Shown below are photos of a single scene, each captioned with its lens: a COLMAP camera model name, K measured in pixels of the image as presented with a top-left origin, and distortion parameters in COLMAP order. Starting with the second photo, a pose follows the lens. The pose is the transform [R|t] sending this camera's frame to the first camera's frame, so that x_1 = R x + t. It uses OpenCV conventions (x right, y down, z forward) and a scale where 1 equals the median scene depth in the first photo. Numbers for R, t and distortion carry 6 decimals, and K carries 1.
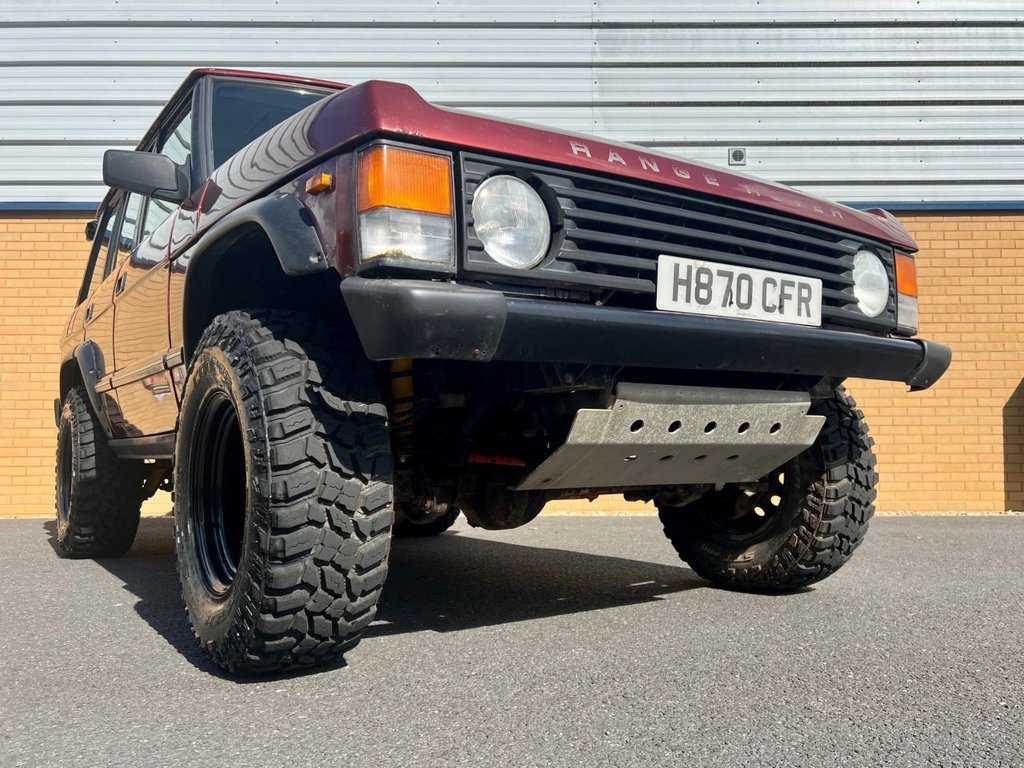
lens RADIAL K [[785.8, 0, 544.6], [0, 785.8, 418.6], [0, 0, 1]] dist [0.021537, -0.026587]
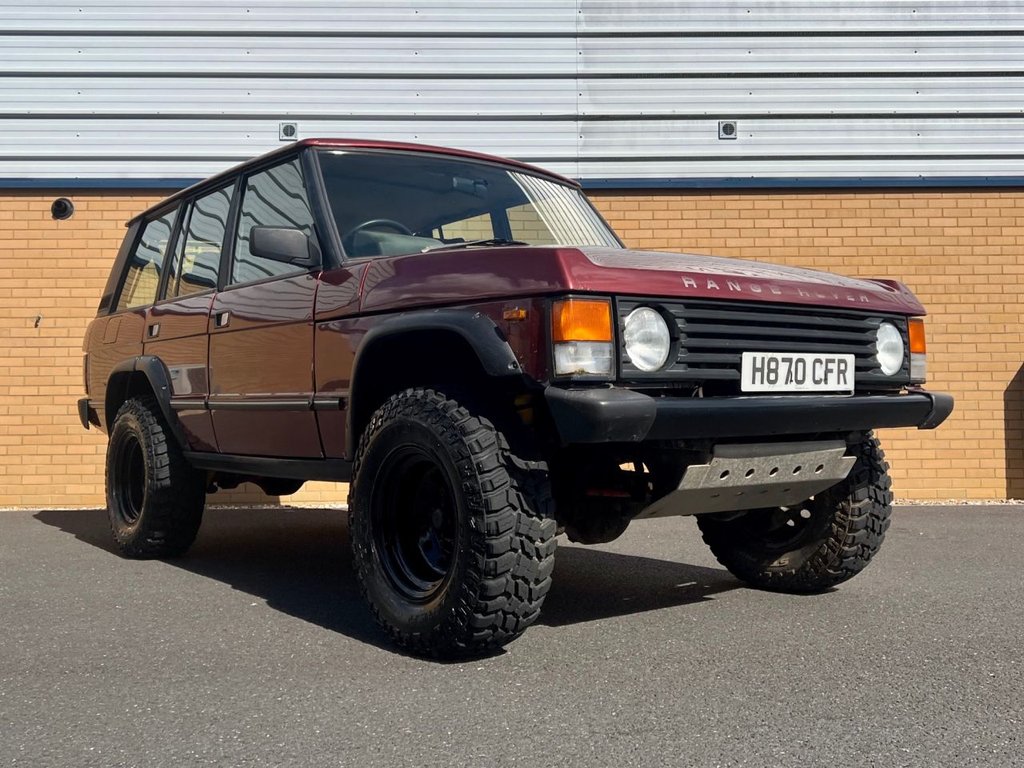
lens RADIAL K [[891.0, 0, 491.8], [0, 891.0, 374.6], [0, 0, 1]] dist [0.028694, -0.050166]
pose [[0.999995, -0.001596, 0.002659, -0.254136], [0.001625, 0.999938, -0.011002, -0.129103], [-0.002642, 0.011007, 0.999936, -0.479932]]
